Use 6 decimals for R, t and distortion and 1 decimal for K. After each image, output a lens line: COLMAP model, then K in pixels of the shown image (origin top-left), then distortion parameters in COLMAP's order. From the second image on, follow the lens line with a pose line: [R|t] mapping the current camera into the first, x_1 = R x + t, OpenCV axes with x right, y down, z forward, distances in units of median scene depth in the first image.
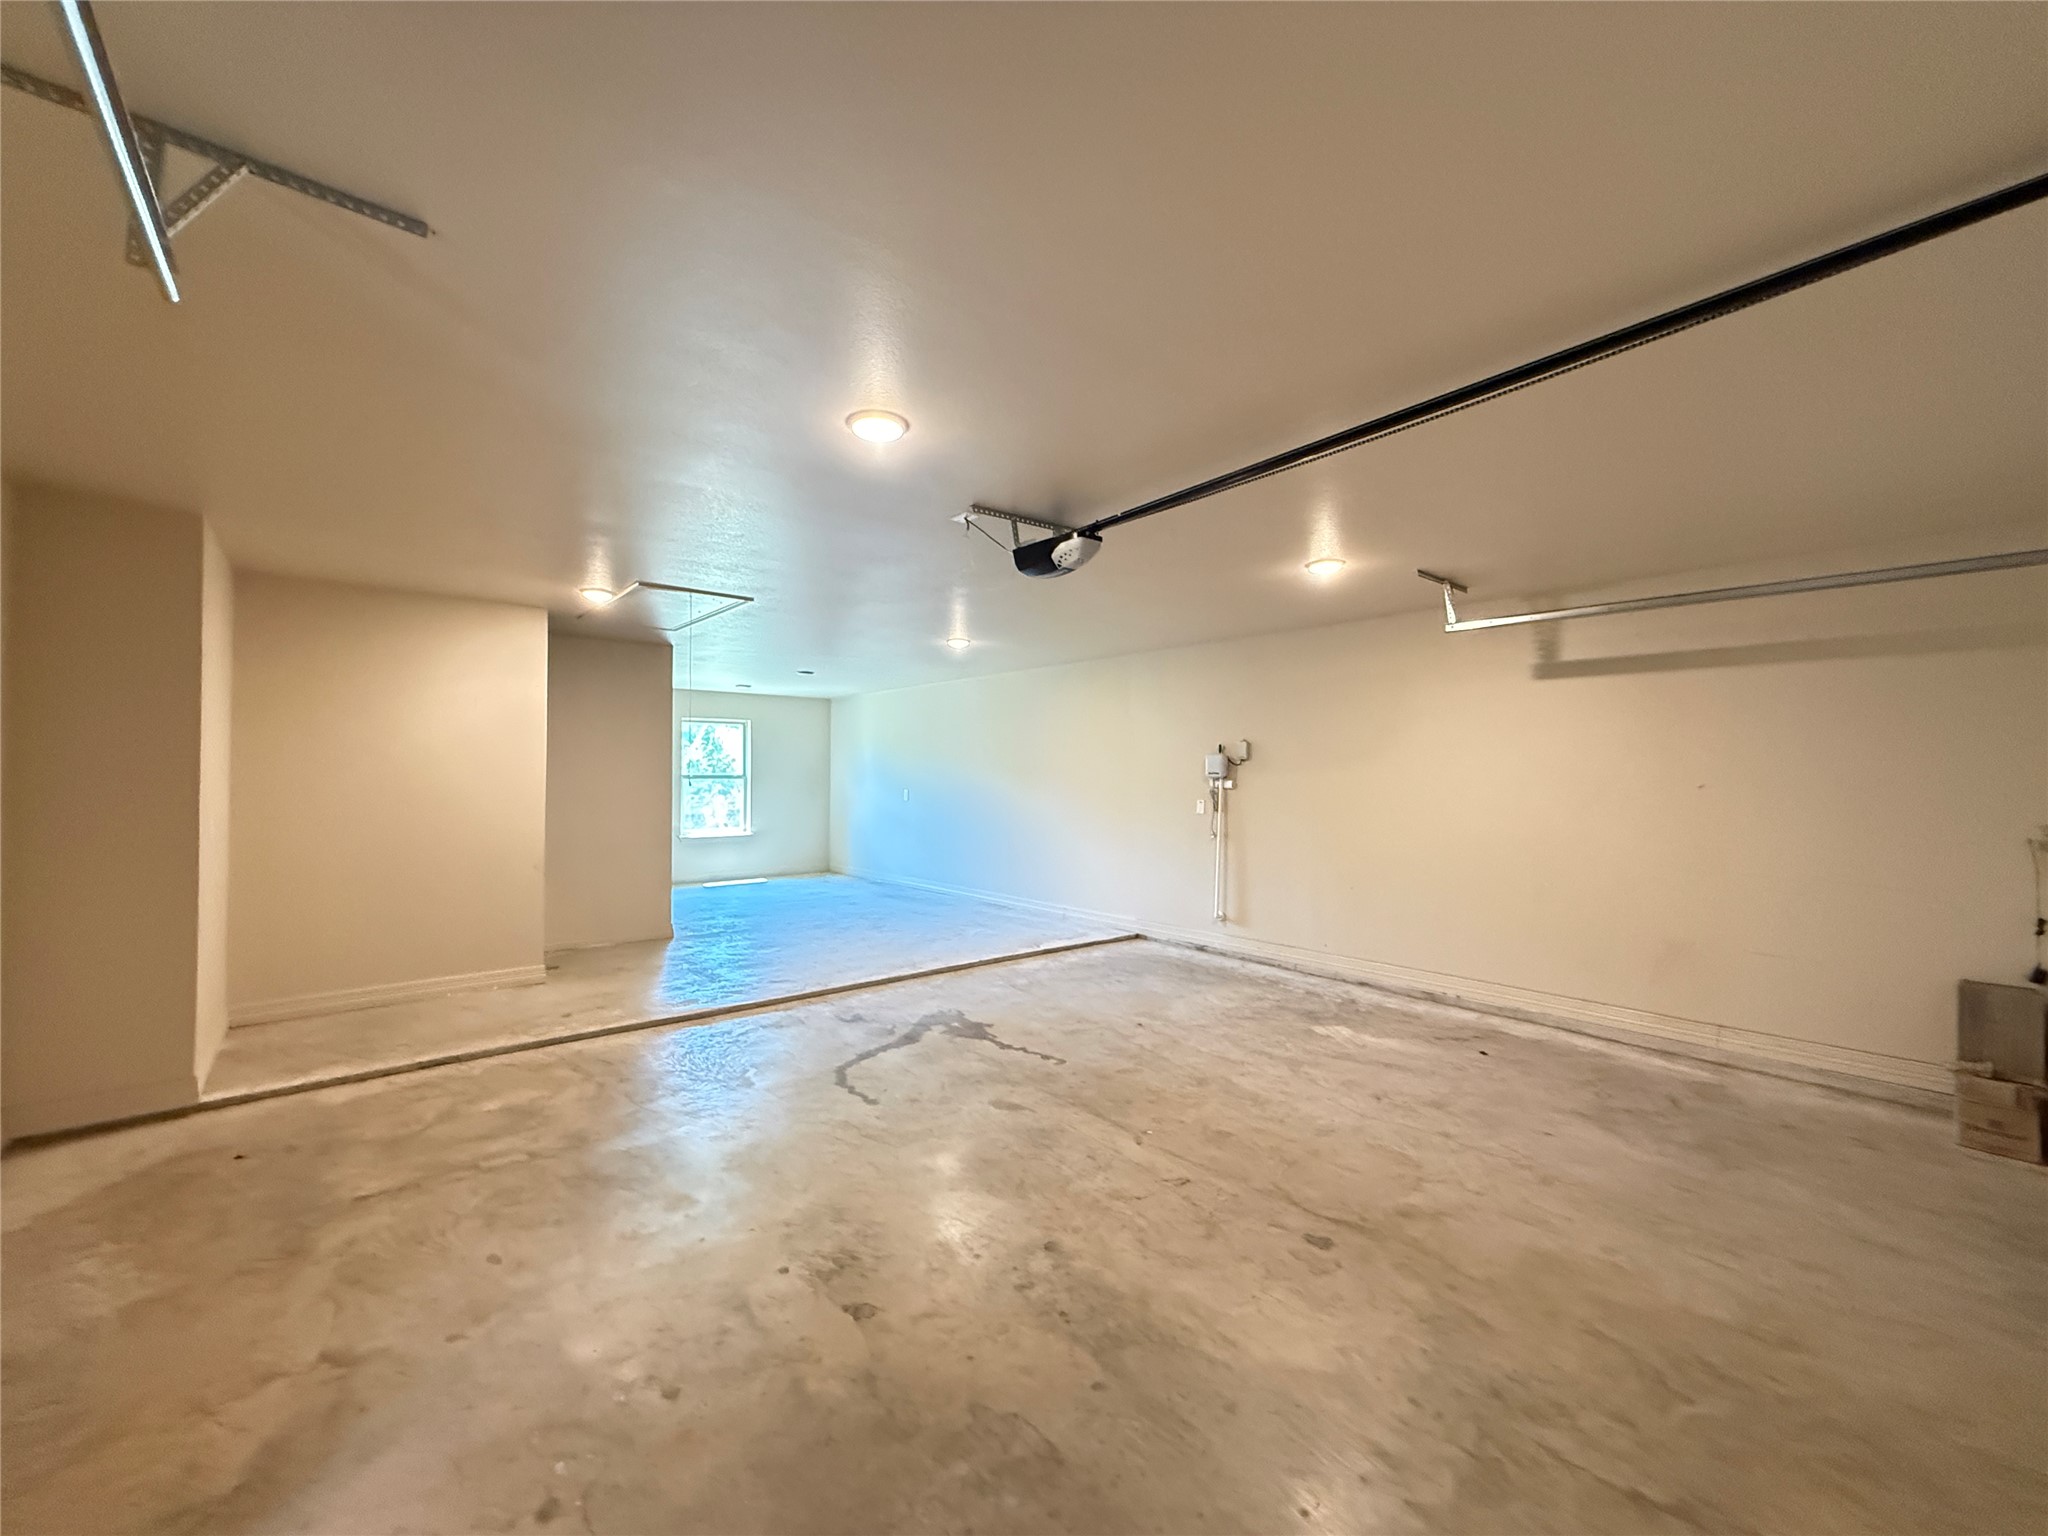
lens RADIAL K [[821.9, 0, 1002.6], [0, 821.9, 766.0], [0, 0, 1]] dist [0.006089, -0.000737]
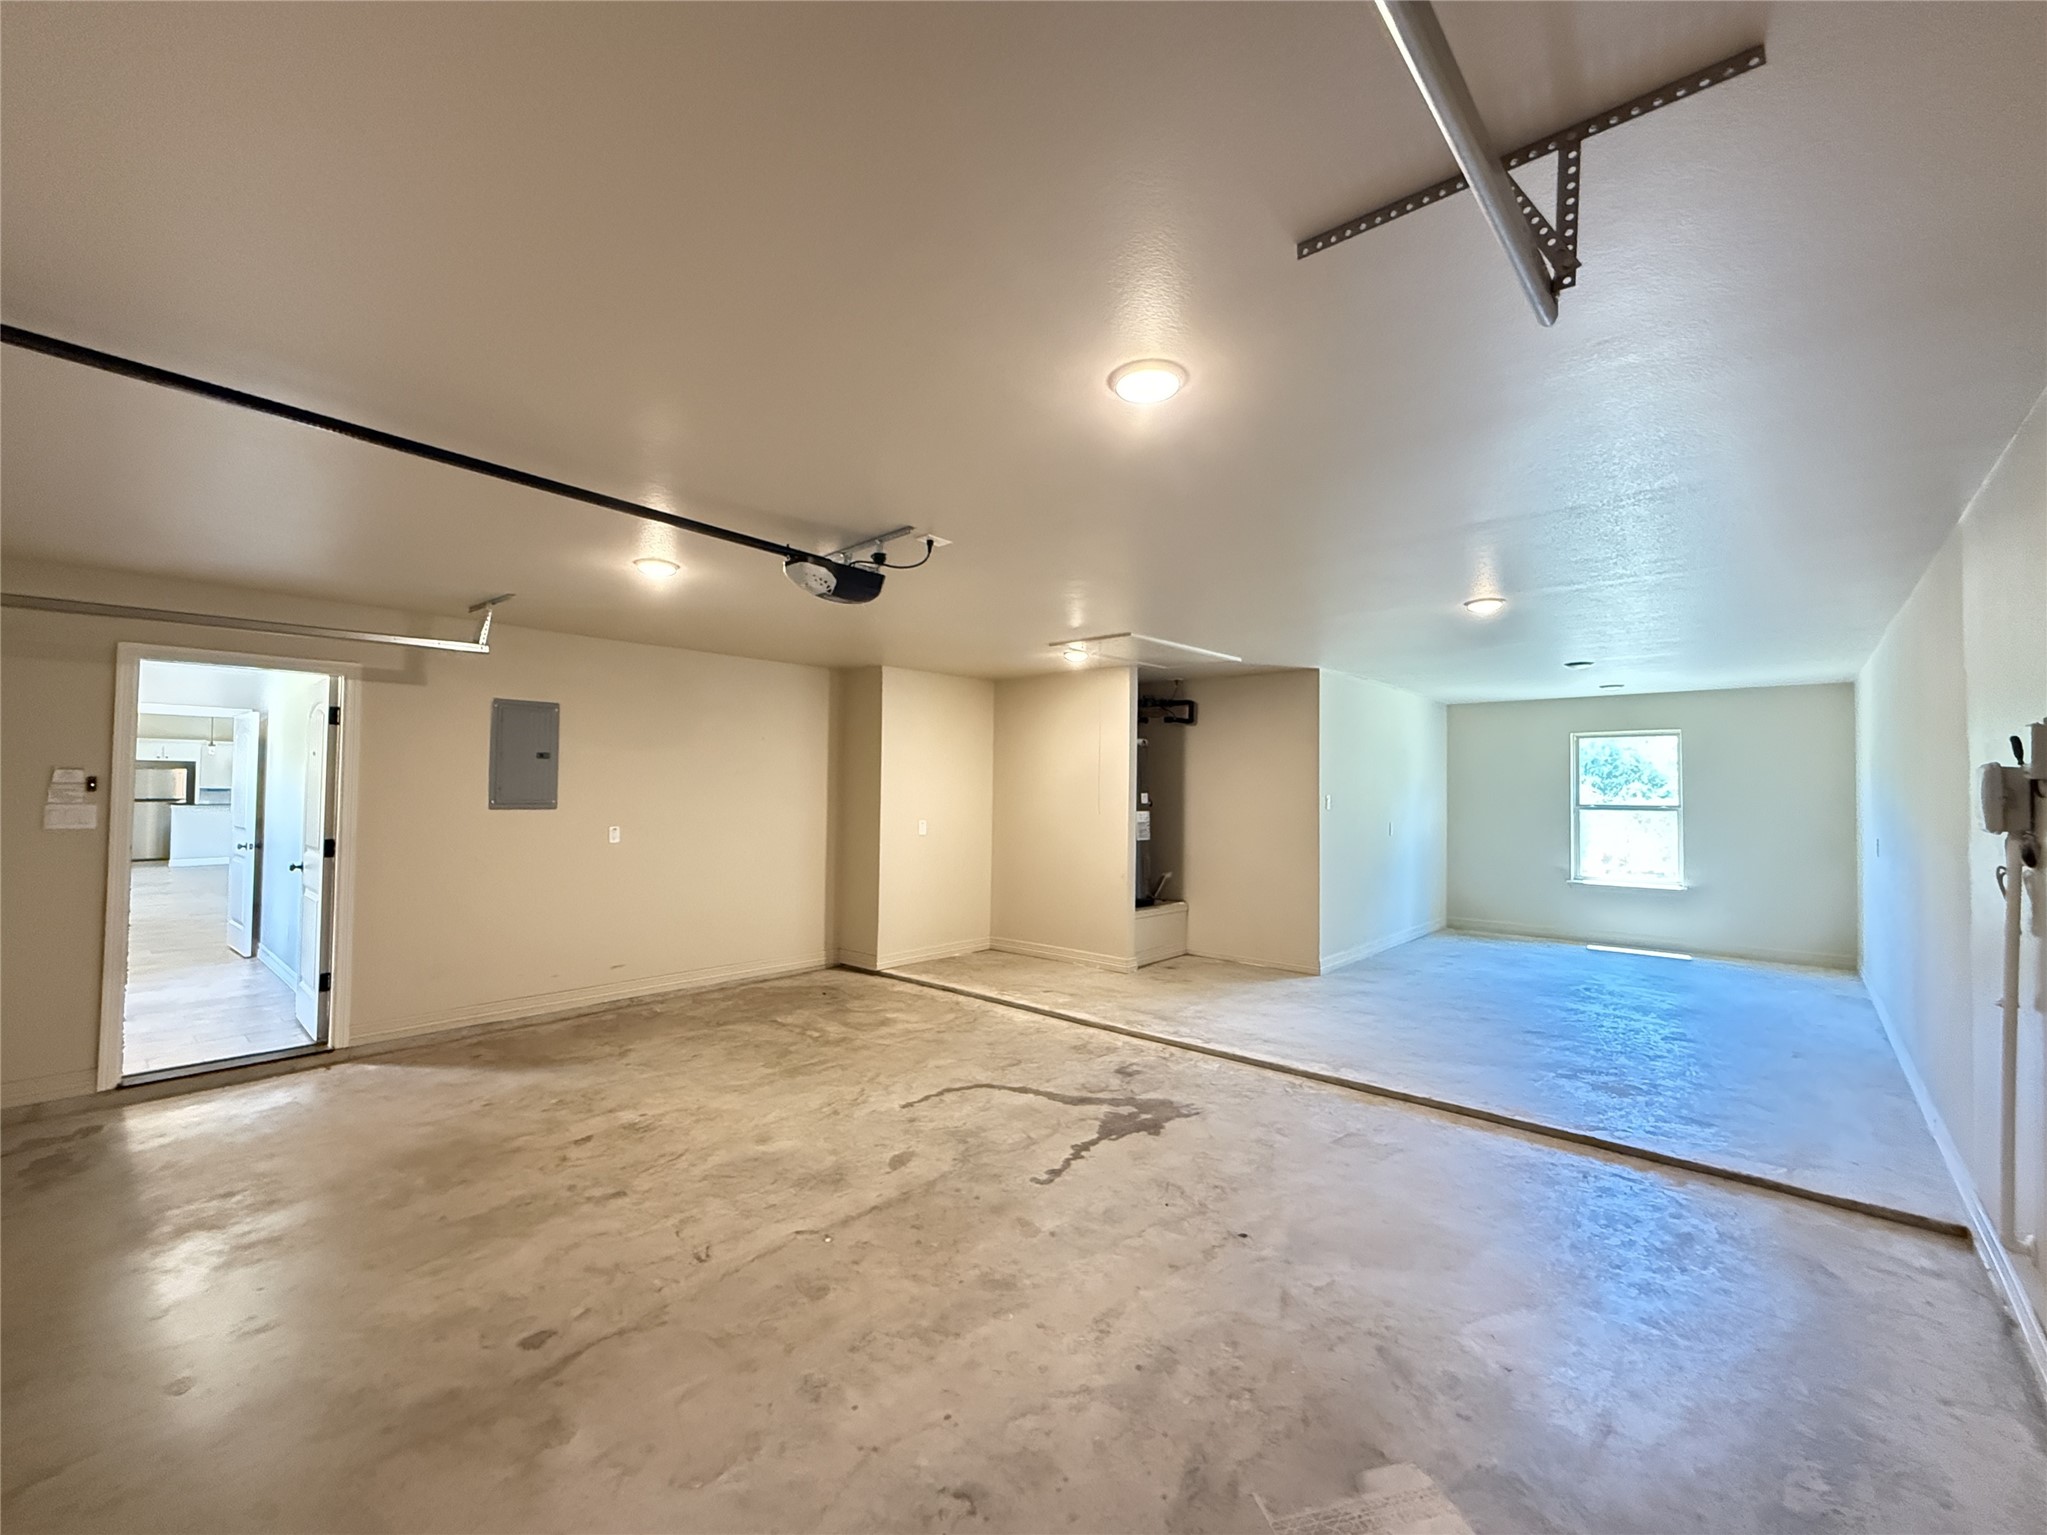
lens RADIAL K [[821.5, 0, 1006.0], [0, 821.5, 777.4], [0, 0, 1]] dist [0.006089, -0.000737]
pose [[0.153449, -0.019522, -0.987964, 0.880073], [0.004989, 0.999807, -0.018981, -0.008917], [0.988144, -0.002016, 0.153517, 0.884626]]
